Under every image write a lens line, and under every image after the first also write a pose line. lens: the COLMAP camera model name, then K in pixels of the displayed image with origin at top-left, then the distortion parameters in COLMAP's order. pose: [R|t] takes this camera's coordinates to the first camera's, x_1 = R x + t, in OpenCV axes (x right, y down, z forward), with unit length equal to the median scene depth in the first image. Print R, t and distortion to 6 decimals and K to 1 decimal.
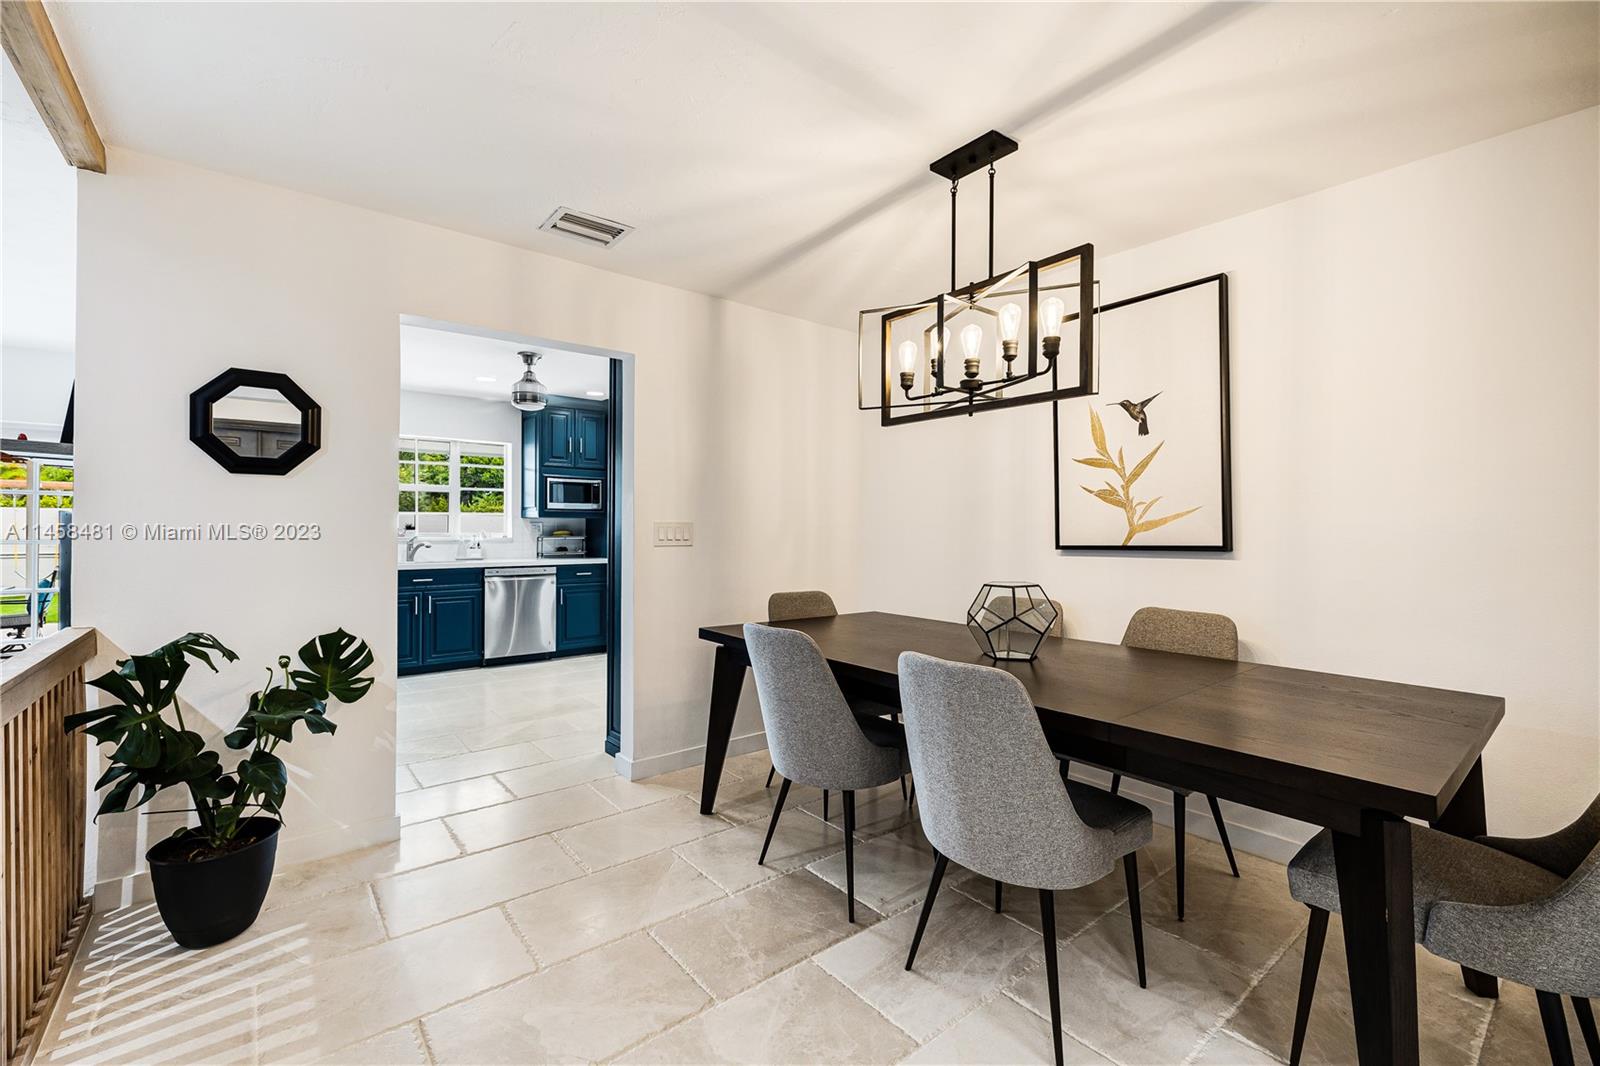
lens RADIAL K [[682.1, 0, 785.4], [0, 682.1, 534.3], [0, 0, 1]] dist [-0.000025, 0.000120]
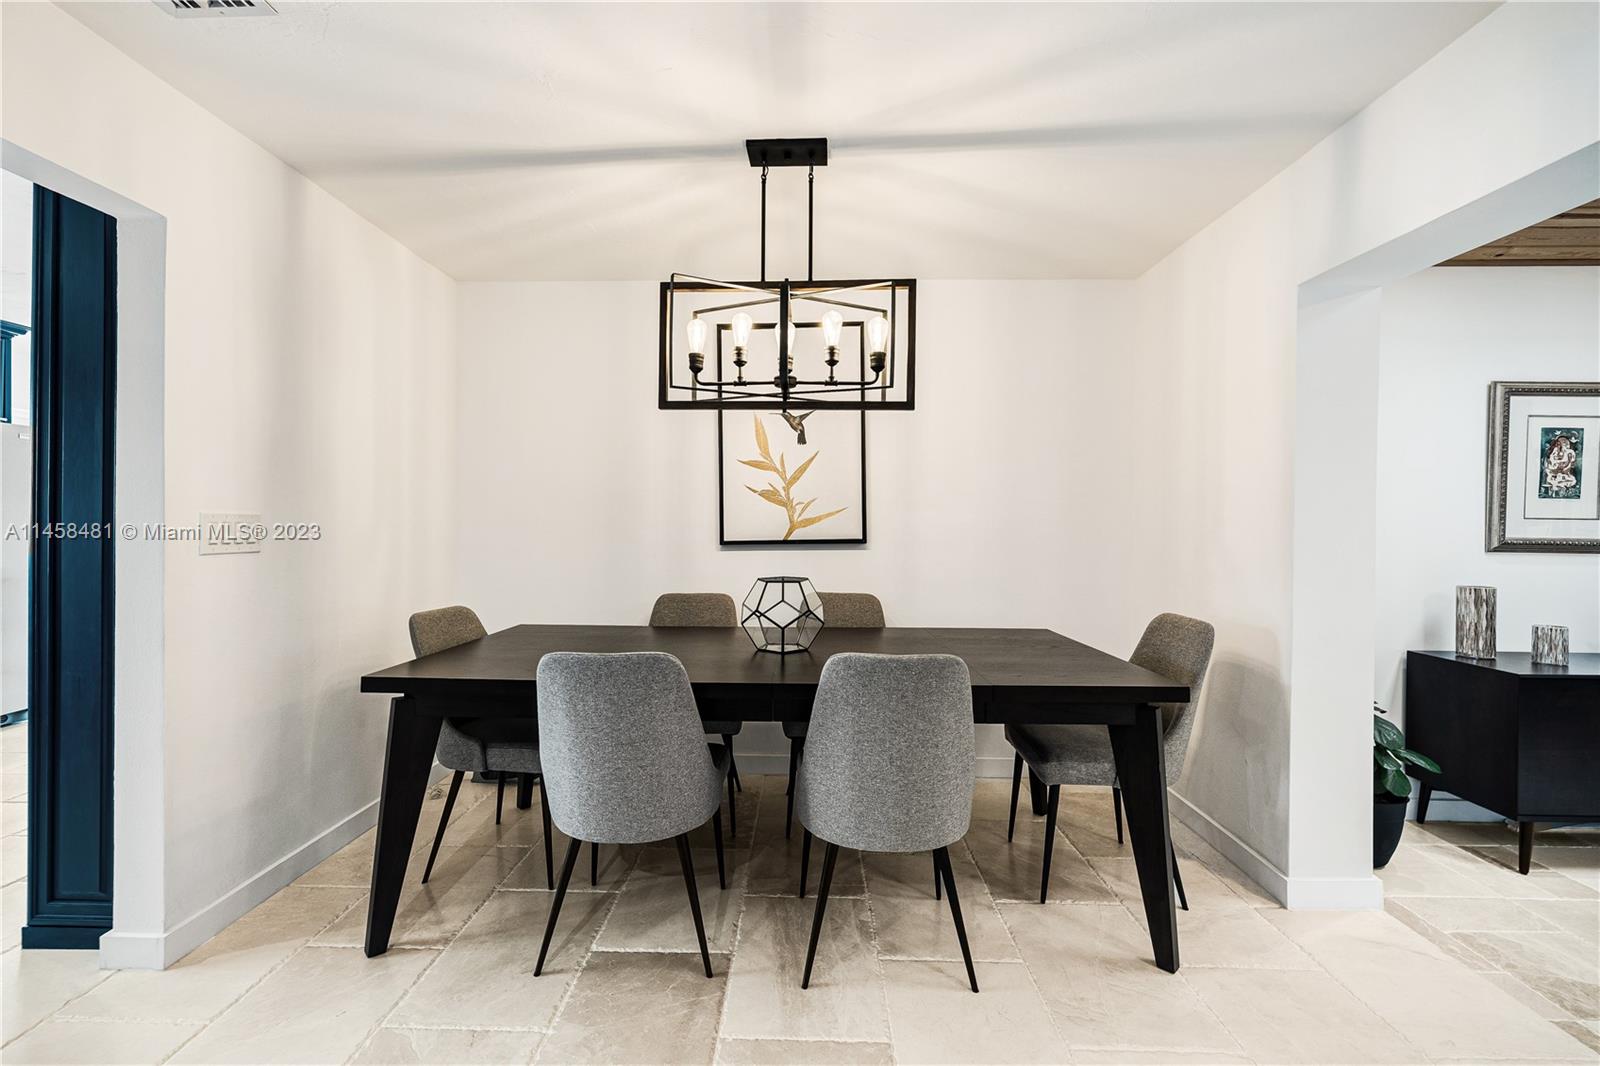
lens RADIAL K [[682.1, 0, 794.3], [0, 682.1, 533.5], [0, 0, 1]] dist [-0.000025, 0.000120]
pose [[0.637316, -0.009101, 0.770549, -0.425492], [0.004786, 0.999958, 0.007853, -0.003728], [-0.770588, -0.001317, 0.637332, 0.307369]]
